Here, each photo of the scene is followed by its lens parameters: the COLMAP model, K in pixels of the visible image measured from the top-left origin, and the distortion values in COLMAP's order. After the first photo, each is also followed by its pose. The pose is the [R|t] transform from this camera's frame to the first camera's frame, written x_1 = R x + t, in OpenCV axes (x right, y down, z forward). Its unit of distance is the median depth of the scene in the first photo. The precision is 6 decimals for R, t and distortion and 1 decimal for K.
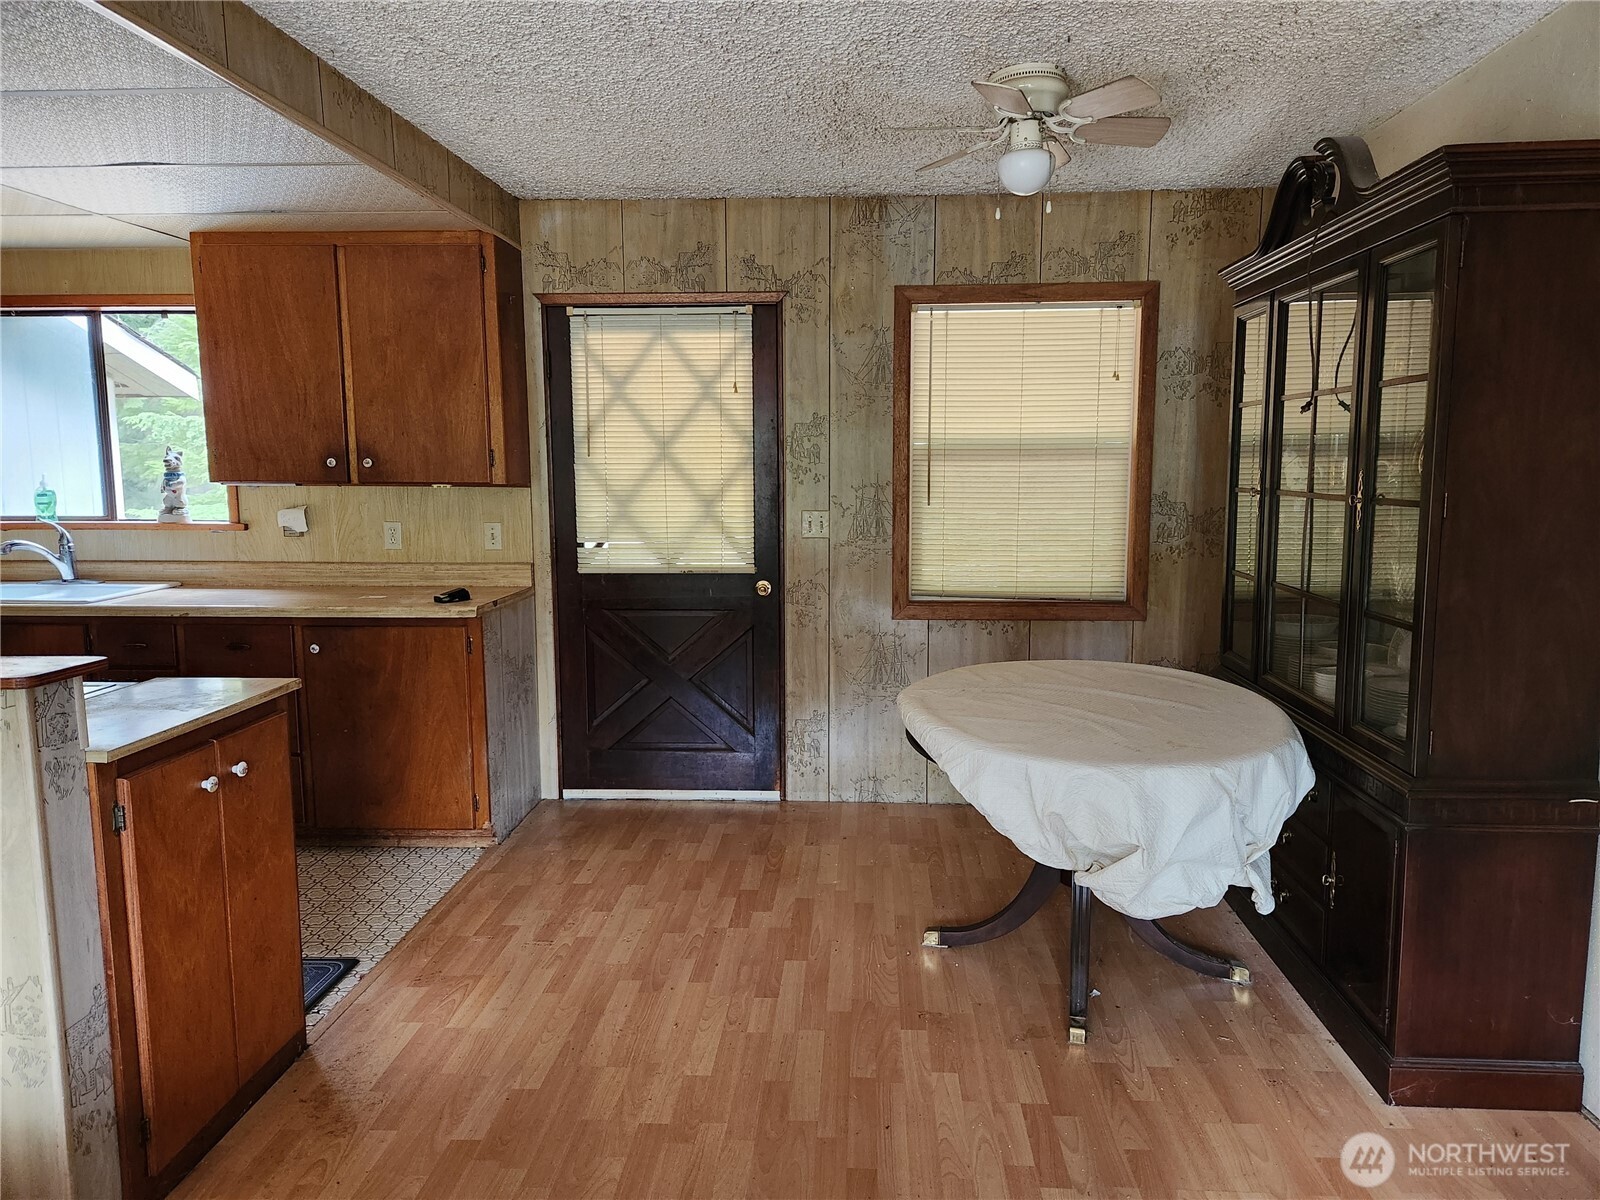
lens RADIAL K [[1075.2, 0, 815.5], [0, 1075.2, 592.8], [0, 0, 1]] dist [0.019742, -0.004992]
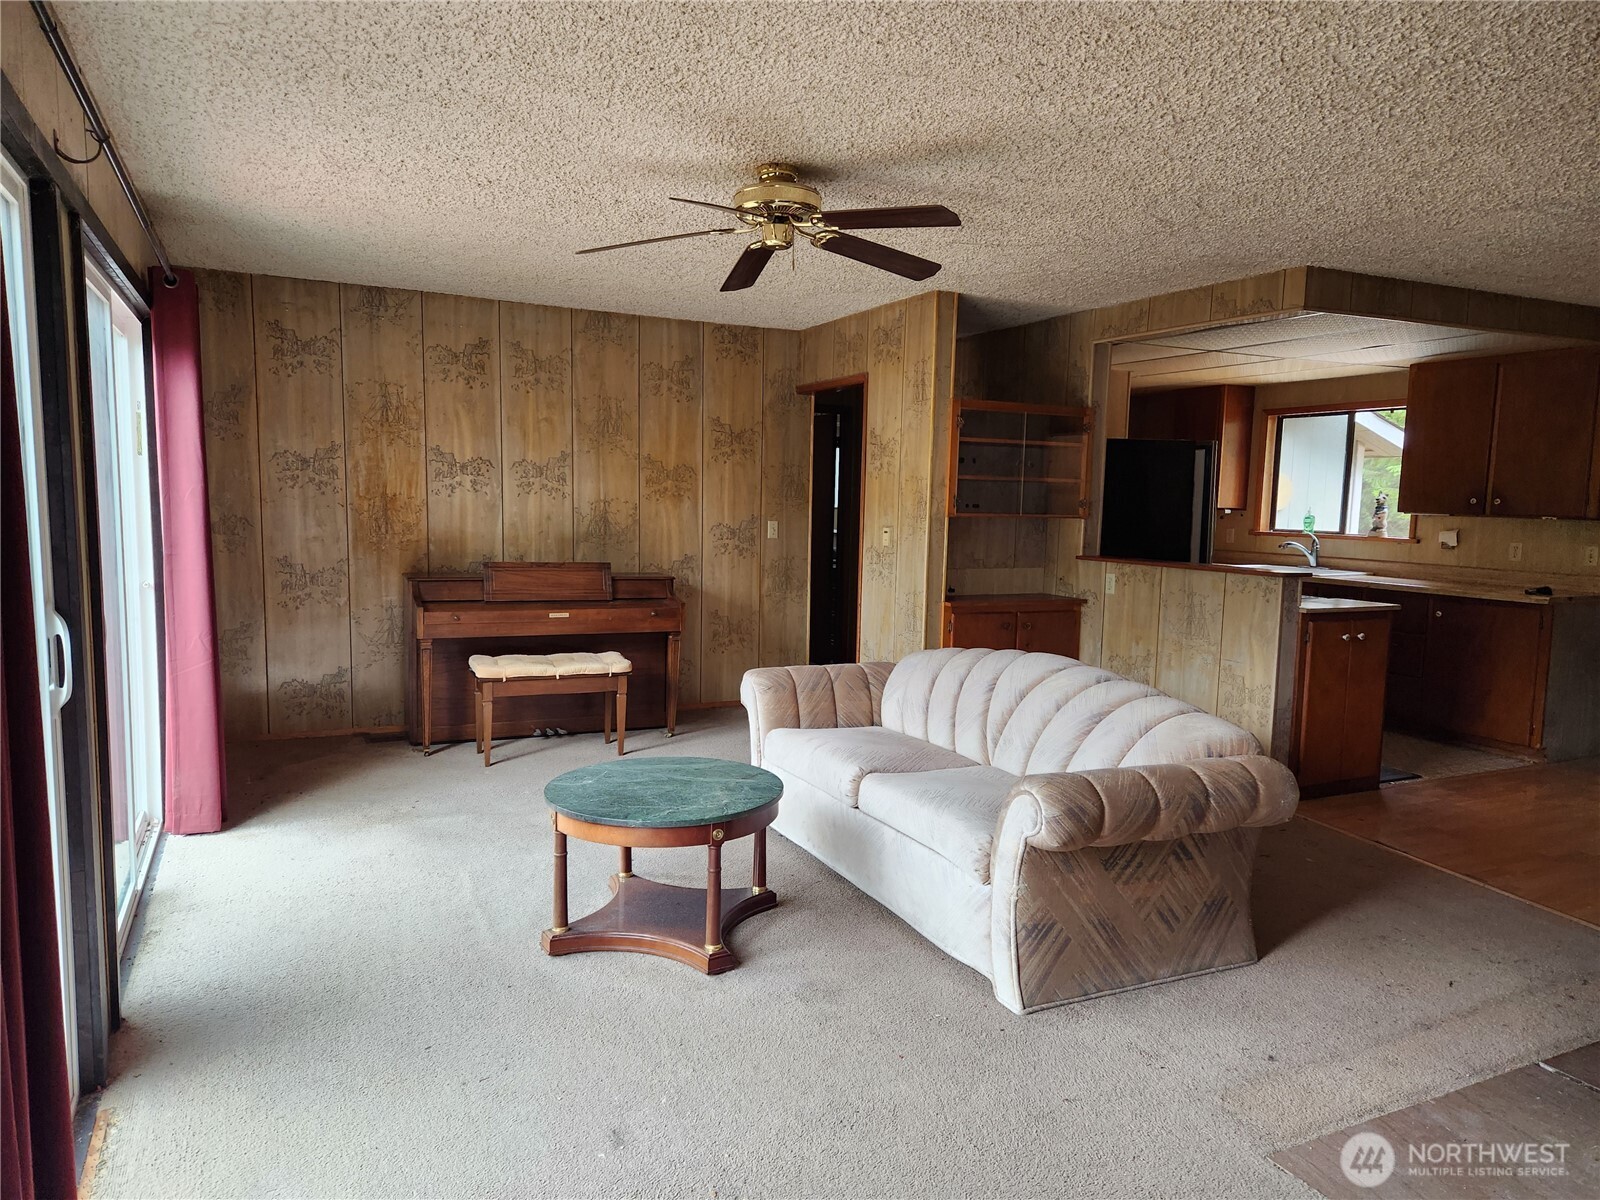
lens RADIAL K [[1075.2, 0, 807.3], [0, 1075.2, 612.1], [0, 0, 1]] dist [0.019742, -0.004992]
pose [[0.487282, 0.108661, -0.866458, 0.424931], [-0.129800, 0.990218, 0.051184, 0.077629], [0.863544, 0.087525, 0.496620, -0.555445]]
